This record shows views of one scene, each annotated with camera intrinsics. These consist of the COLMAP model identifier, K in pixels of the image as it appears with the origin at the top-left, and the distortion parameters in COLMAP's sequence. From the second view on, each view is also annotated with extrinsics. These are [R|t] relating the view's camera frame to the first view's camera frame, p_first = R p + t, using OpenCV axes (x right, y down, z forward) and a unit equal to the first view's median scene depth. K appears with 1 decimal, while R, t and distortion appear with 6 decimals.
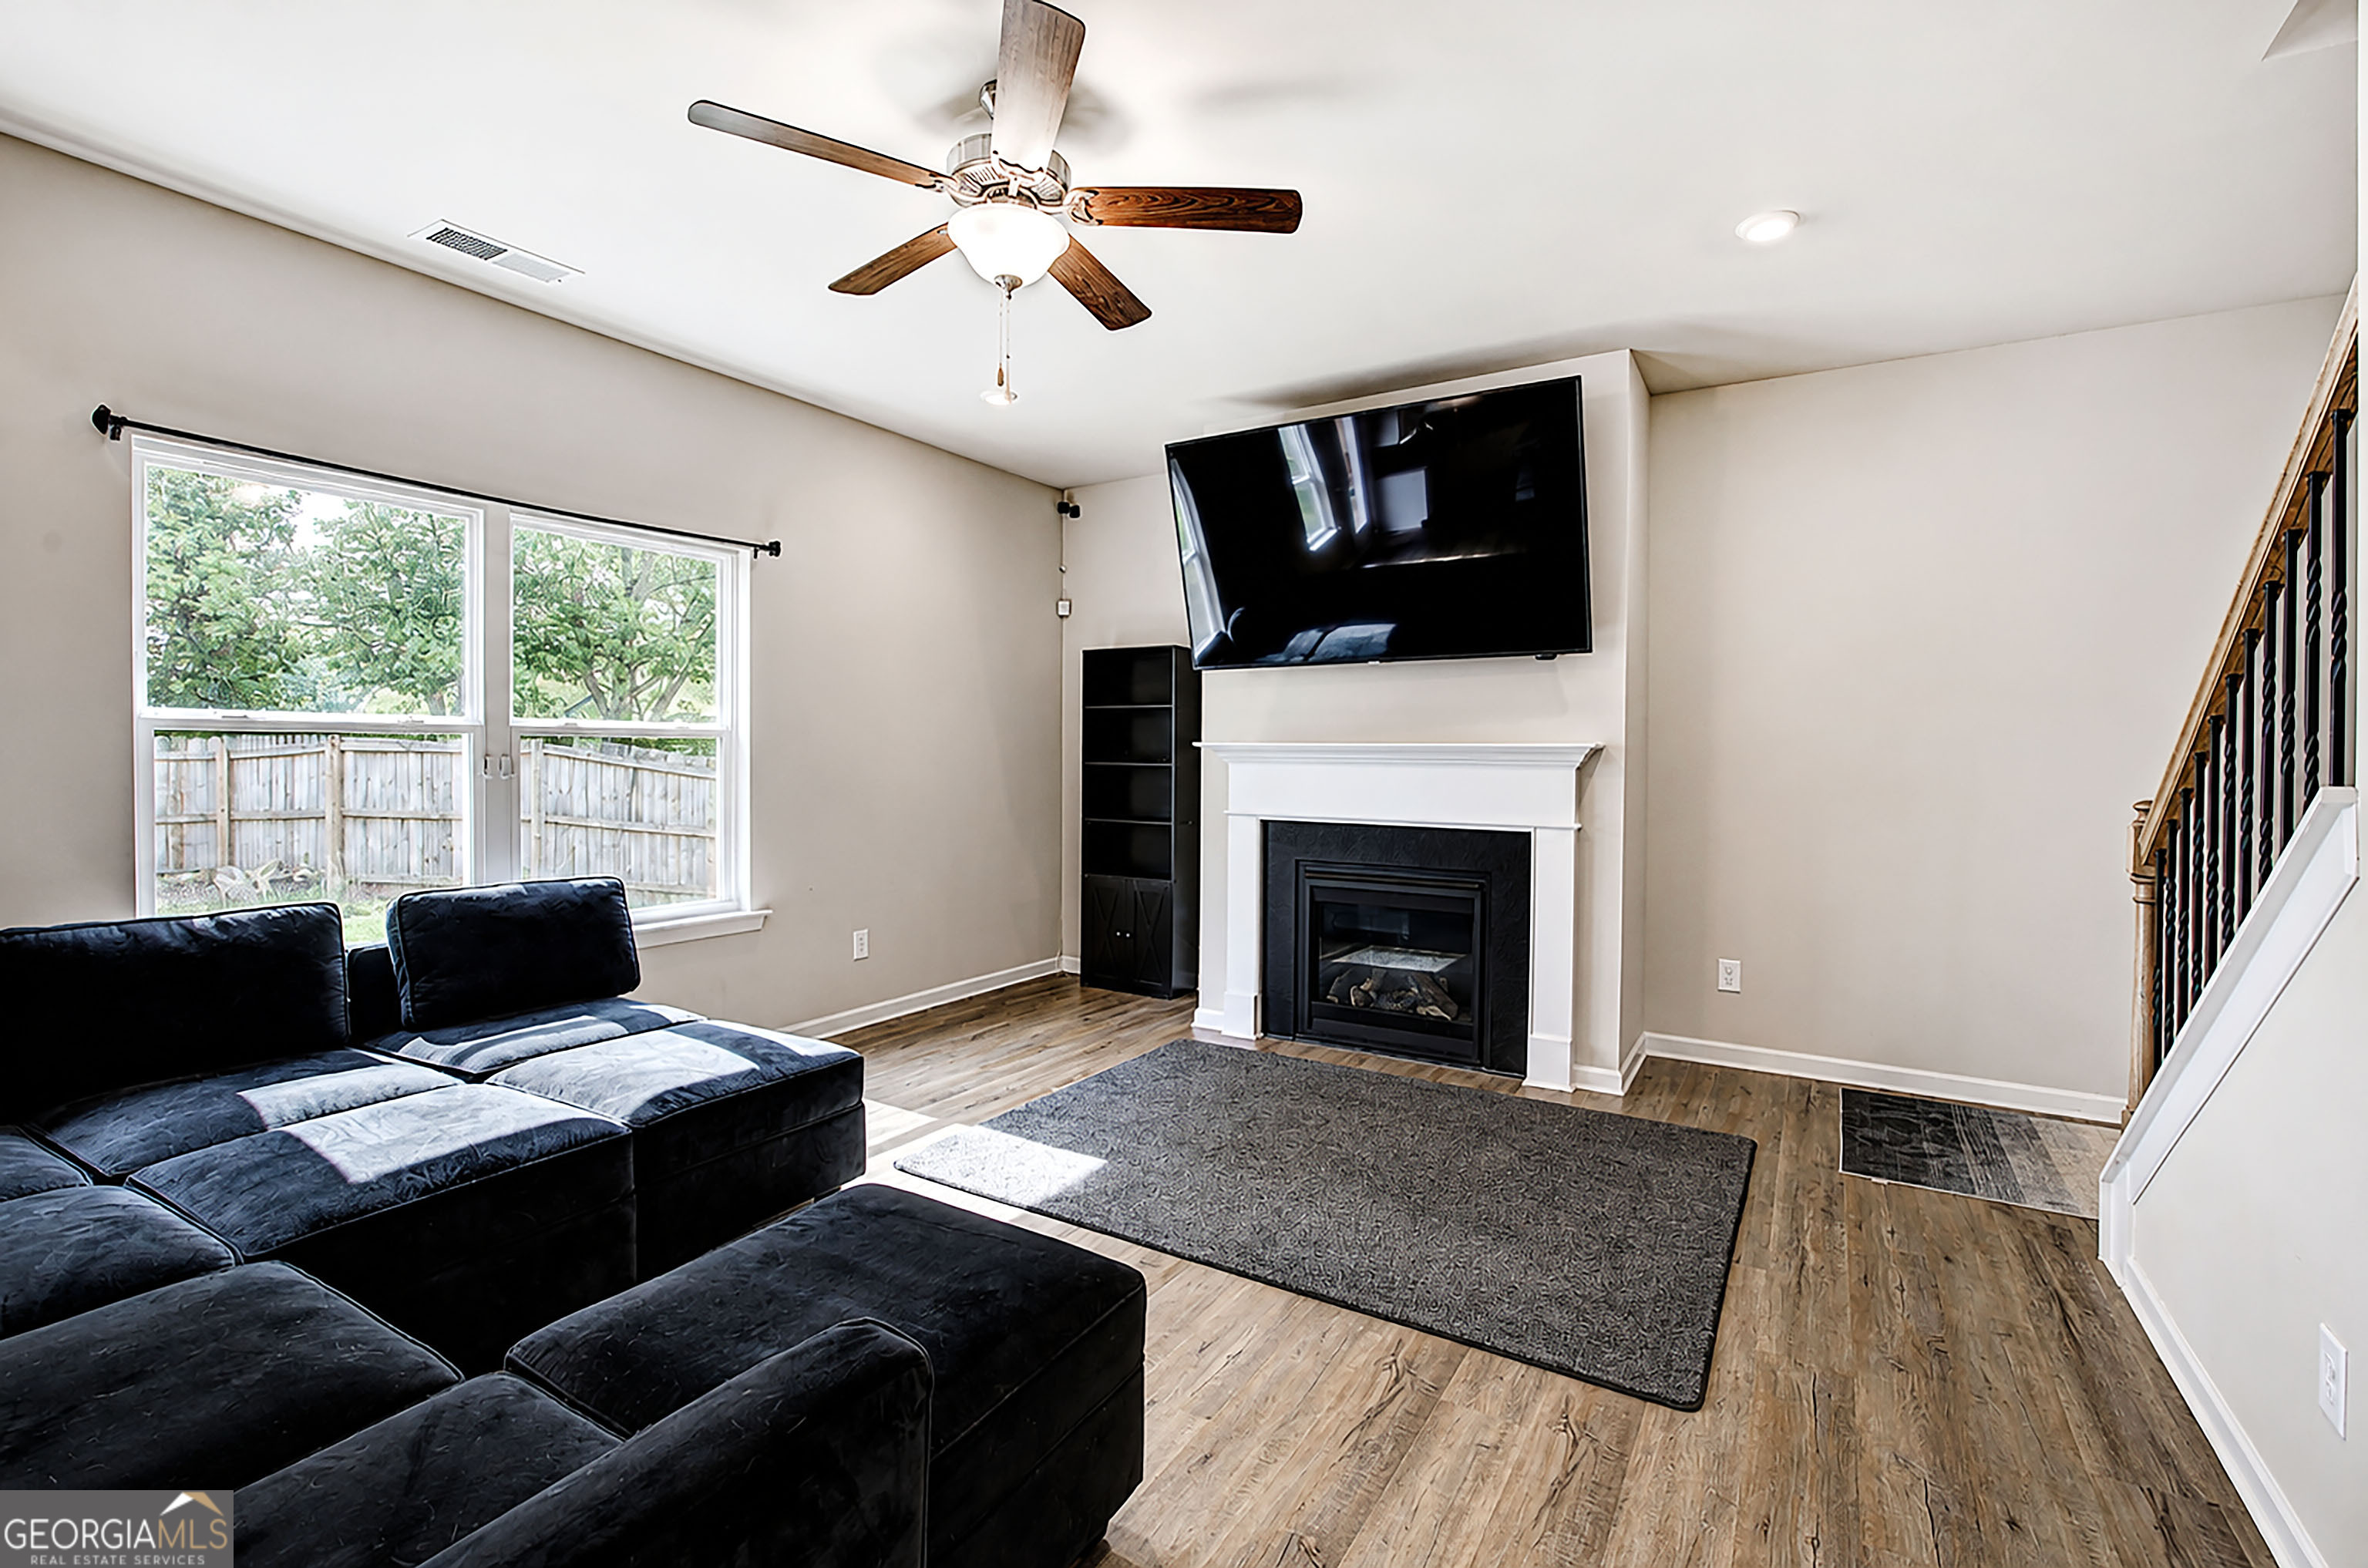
lens RADIAL K [[1009.0, 0, 1202.2], [0, 1009.0, 752.0], [0, 0, 1]] dist [-0.001938, 0.000425]
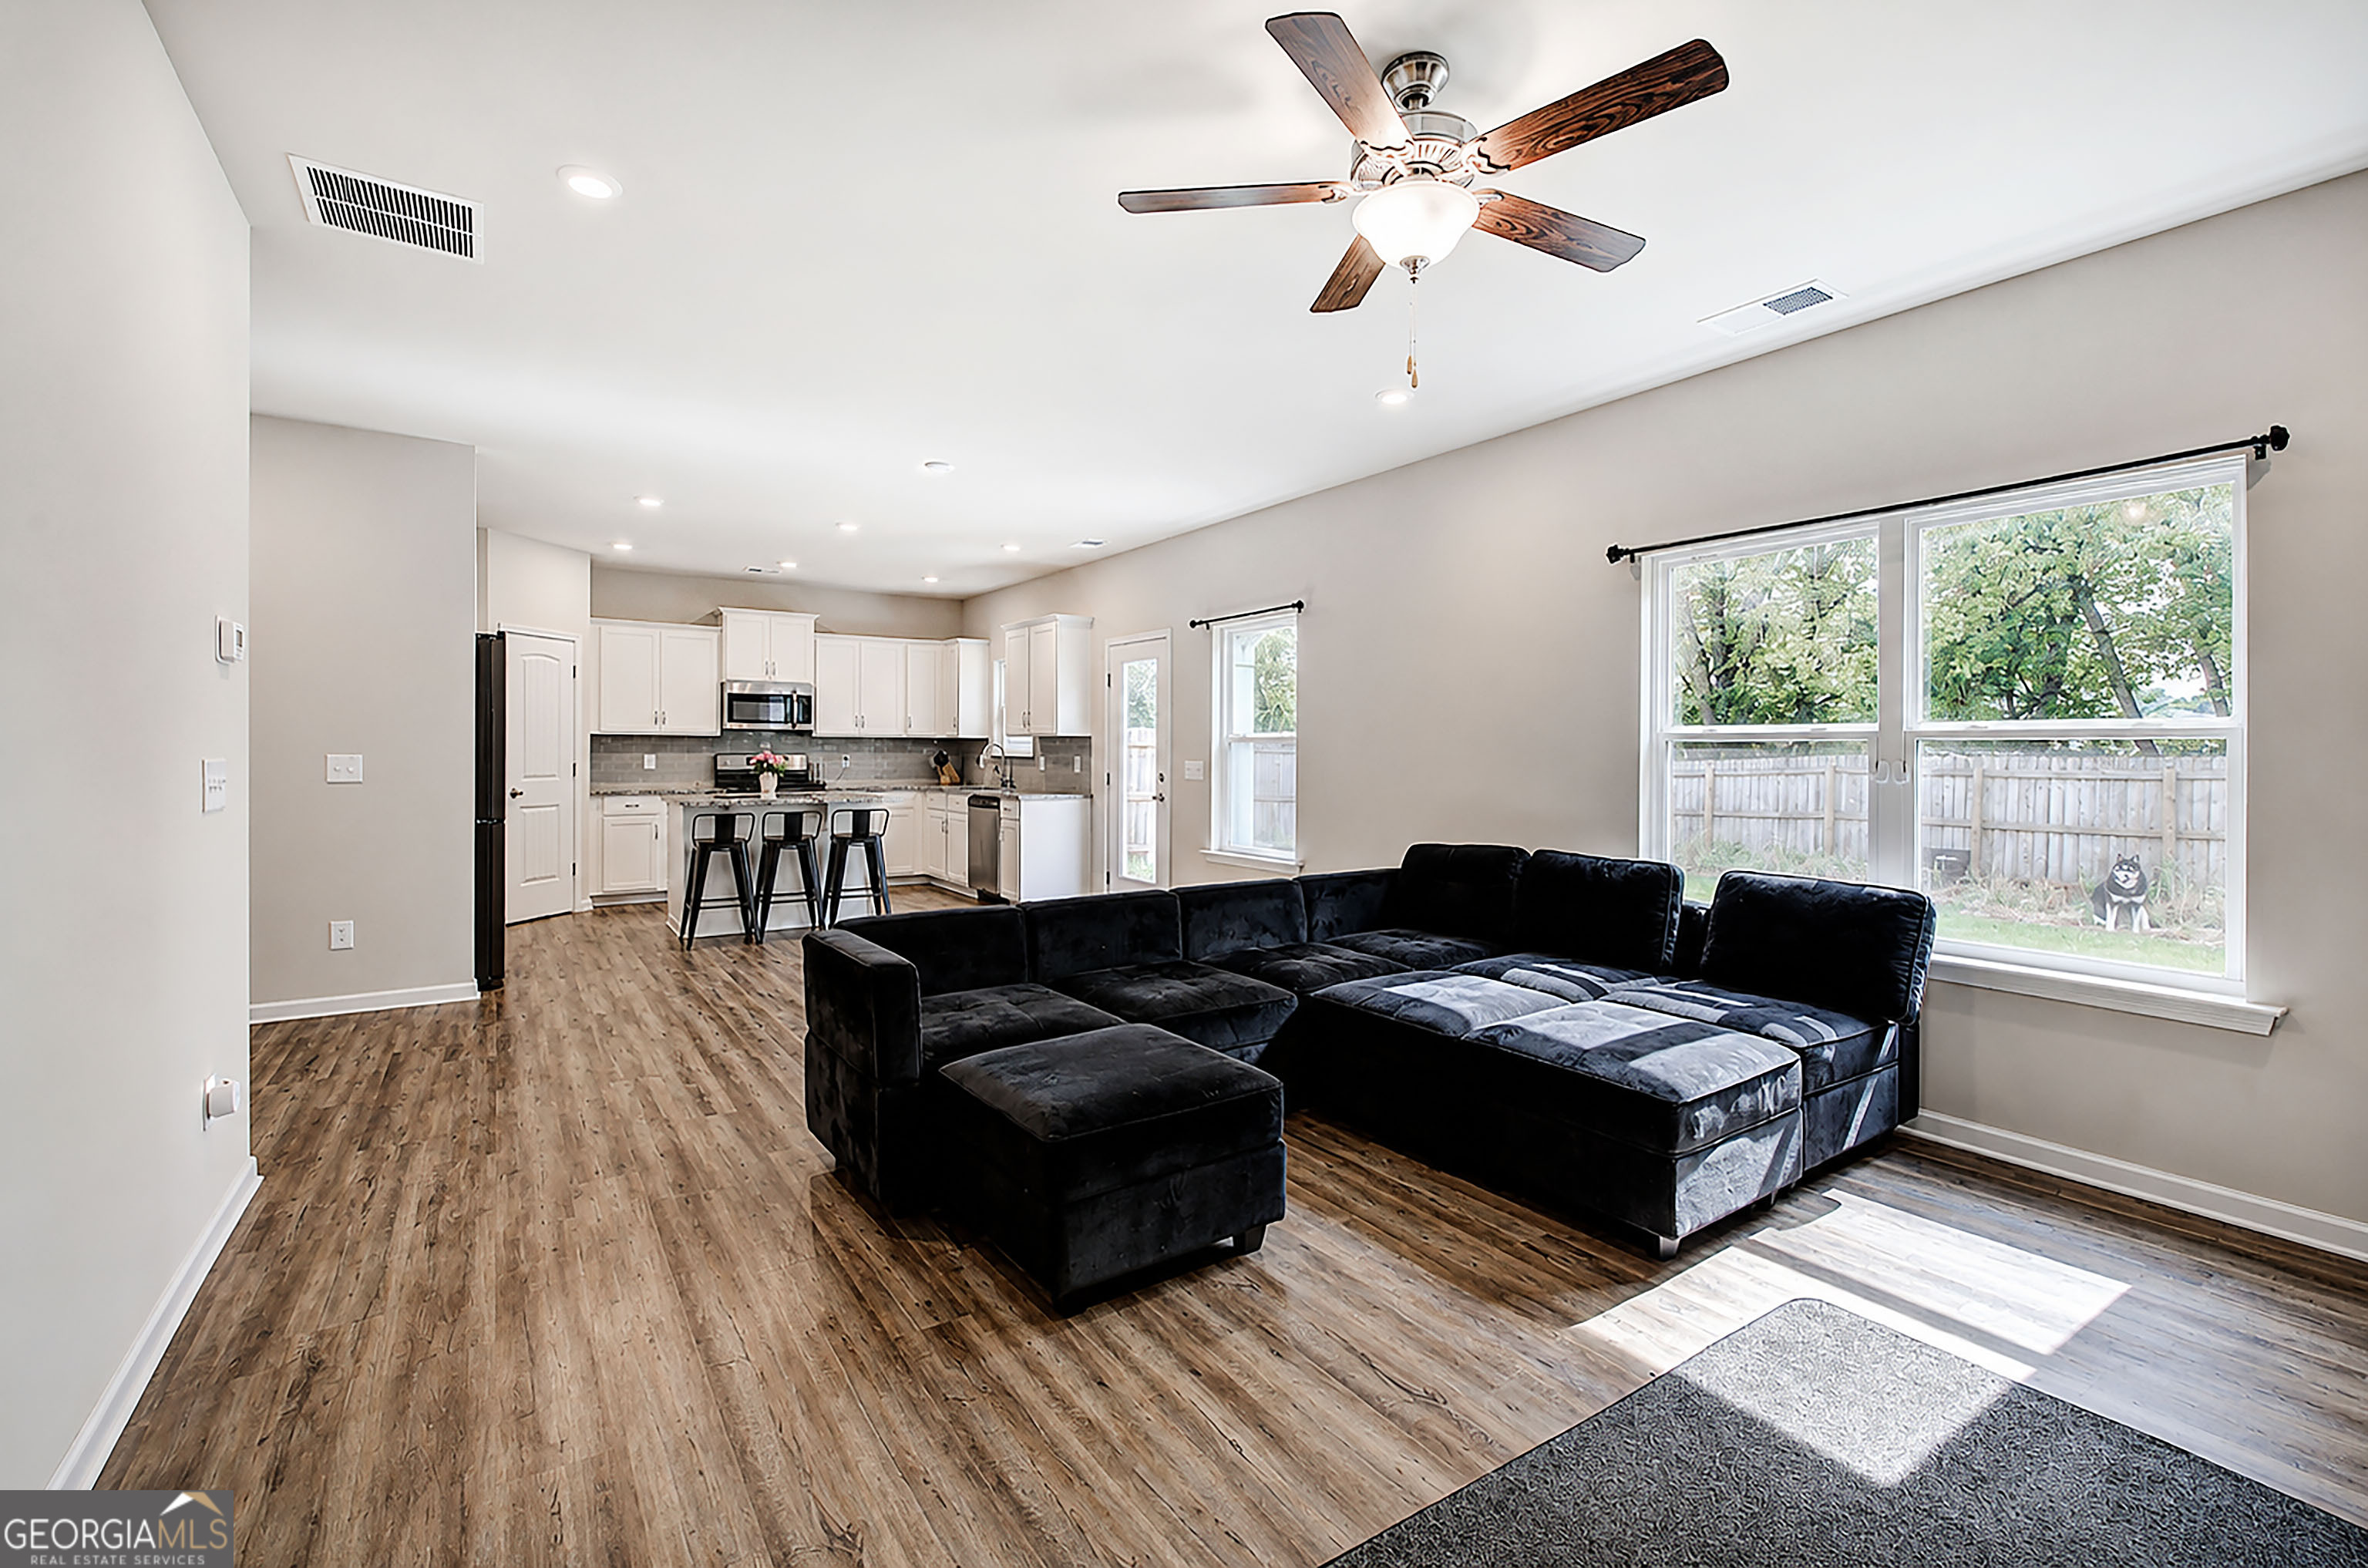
lens RADIAL K [[1009.0, 0, 1198.3], [0, 1009.0, 769.9], [0, 0, 1]] dist [-0.001938, 0.000425]
pose [[-0.423028, 0.008917, -0.906073, 0.600026], [-0.011606, 0.999816, 0.015259, 0.006017], [0.906042, 0.016971, -0.422846, 0.927022]]
